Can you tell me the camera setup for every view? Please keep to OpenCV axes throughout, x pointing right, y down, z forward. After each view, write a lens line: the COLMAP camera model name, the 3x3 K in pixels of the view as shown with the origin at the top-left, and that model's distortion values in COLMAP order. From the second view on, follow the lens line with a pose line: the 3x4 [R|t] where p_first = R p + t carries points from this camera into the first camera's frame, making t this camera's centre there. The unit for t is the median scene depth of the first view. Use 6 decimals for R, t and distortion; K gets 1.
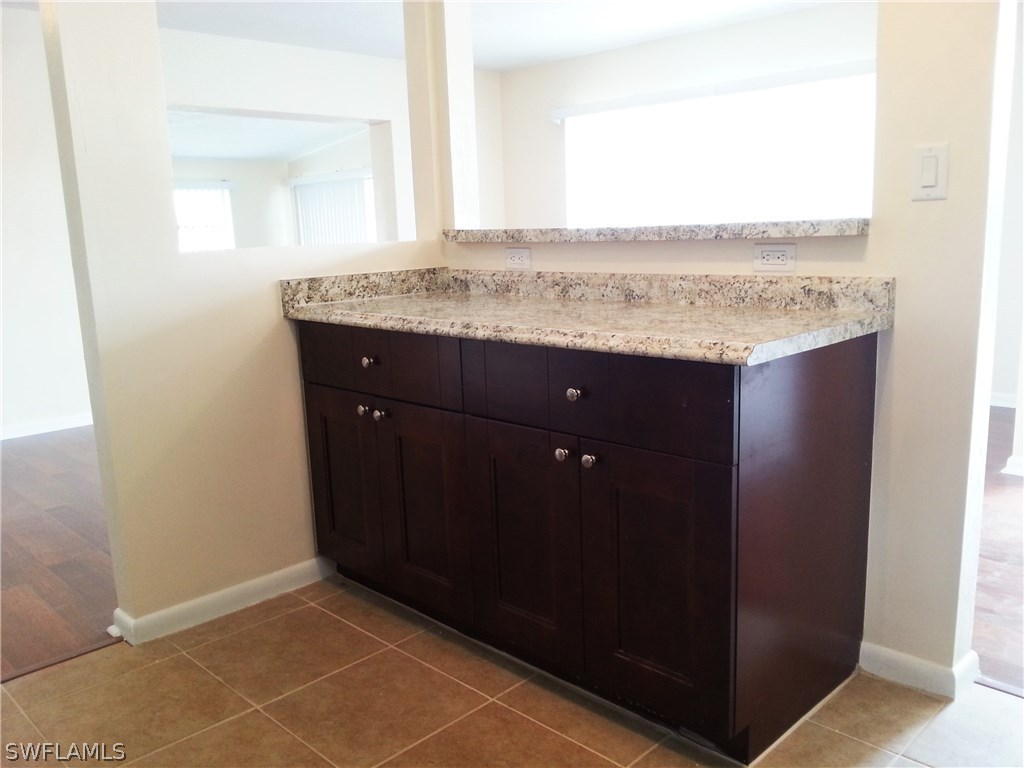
lens RADIAL K [[837.3, 0, 511.6], [0, 837.3, 384.6], [0, 0, 1]] dist [-0.000256, -0.036597]
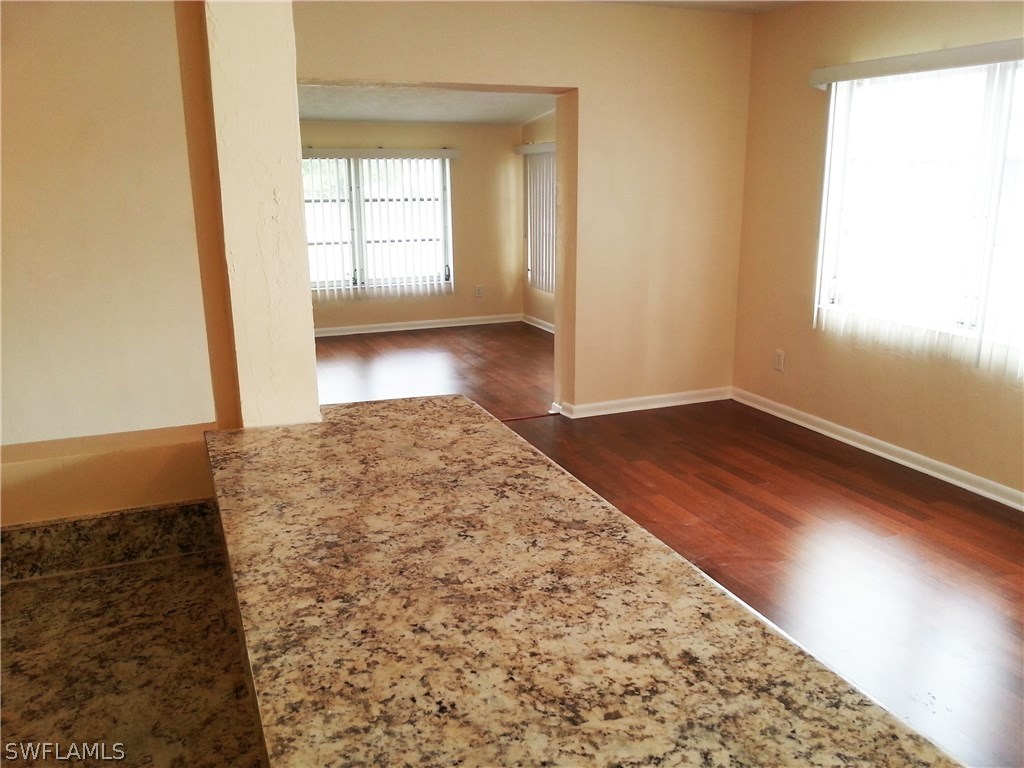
lens RADIAL K [[837.3, 0, 513.8], [0, 837.3, 384.9], [0, 0, 1]] dist [-0.000256, -0.036597]
pose [[0.924317, 0.119955, -0.362283, 0.225748], [-0.094366, 0.991677, 0.087590, -0.261645], [0.369775, -0.046774, 0.927943, 0.644514]]
